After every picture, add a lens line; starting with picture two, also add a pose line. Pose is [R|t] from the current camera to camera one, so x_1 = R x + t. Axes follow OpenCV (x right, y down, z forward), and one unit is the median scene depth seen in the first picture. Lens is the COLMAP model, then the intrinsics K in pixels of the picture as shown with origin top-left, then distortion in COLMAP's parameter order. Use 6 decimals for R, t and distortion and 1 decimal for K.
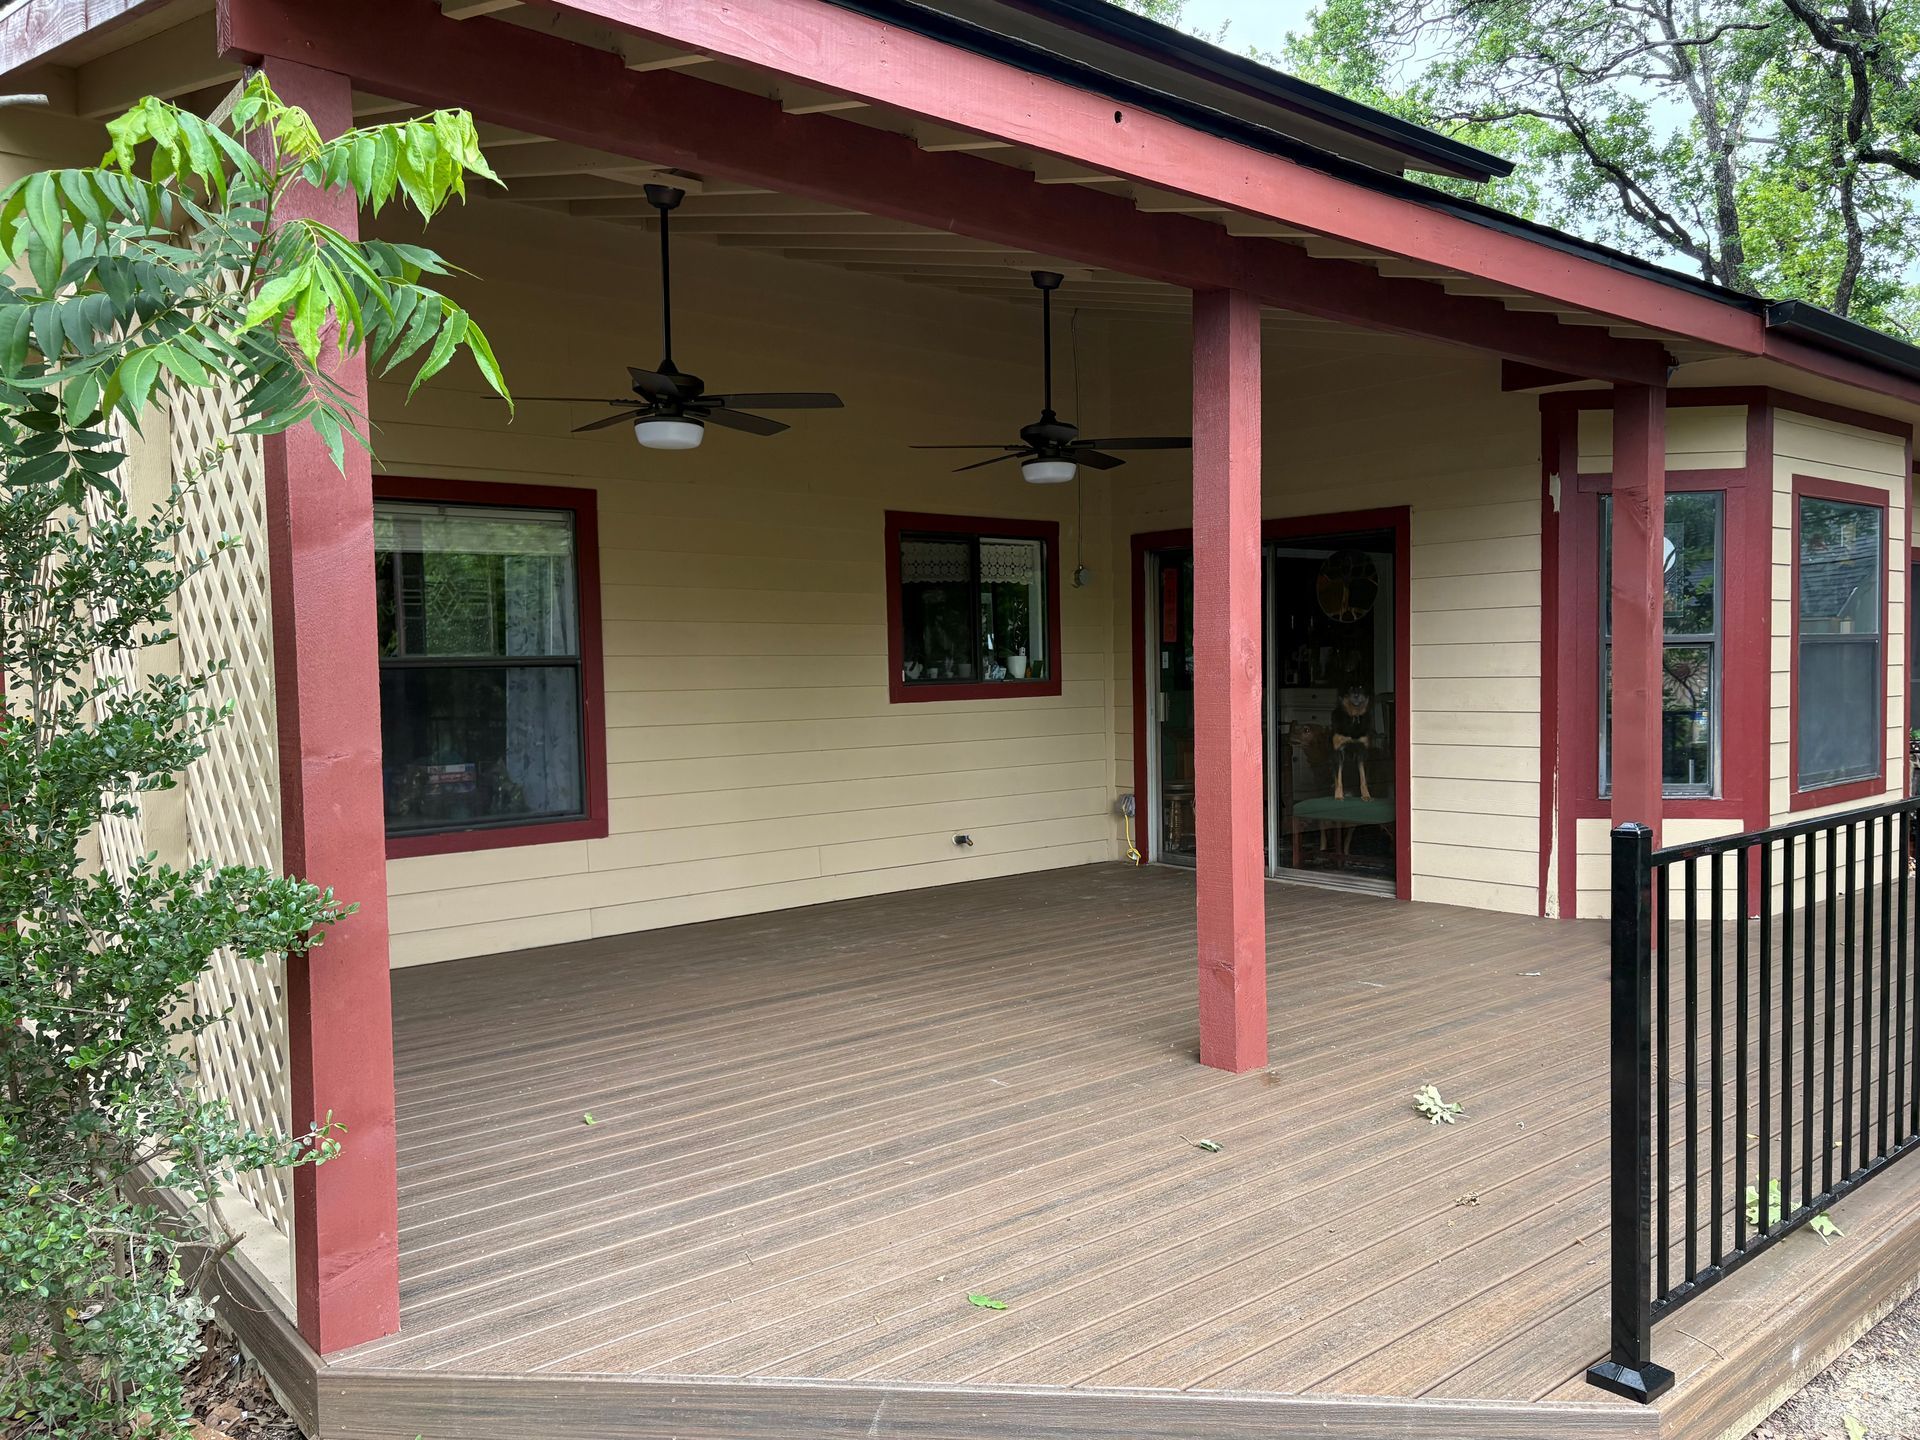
lens RADIAL K [[1454.9, 0, 955.1], [0, 1454.9, 725.6], [0, 0, 1]] dist [0.043022, -0.006046]
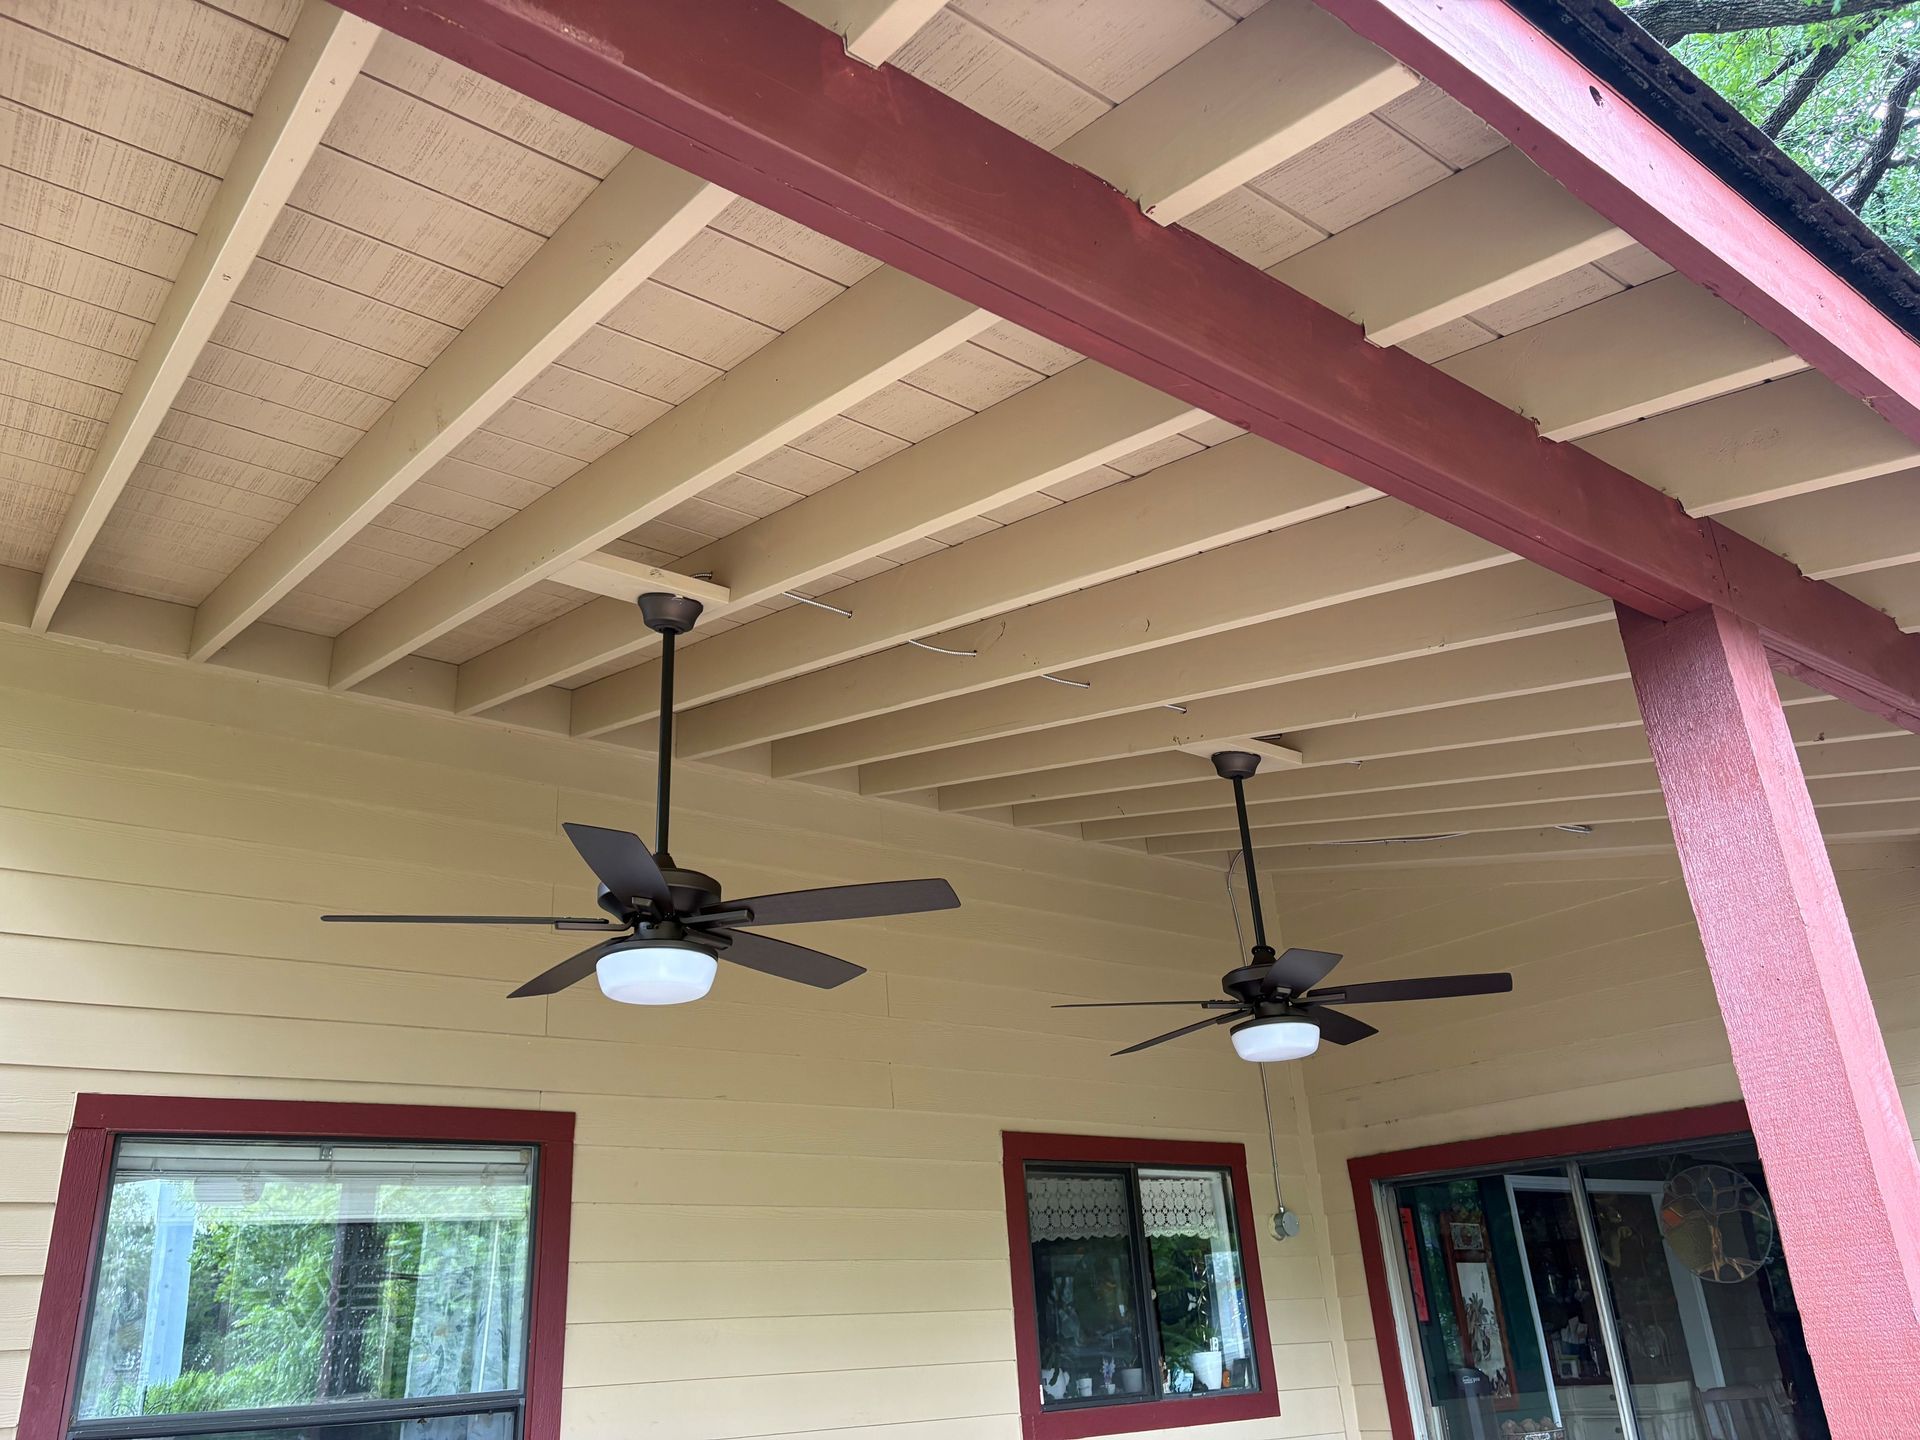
lens RADIAL K [[1454.9, 0, 957.0], [0, 1454.9, 732.3], [0, 0, 1]] dist [0.043022, -0.006046]
pose [[0.997753, -0.055807, -0.037086, -0.032612], [0.034747, 0.904165, -0.425767, -0.023955], [0.057292, 0.423521, 0.904073, 0.283574]]
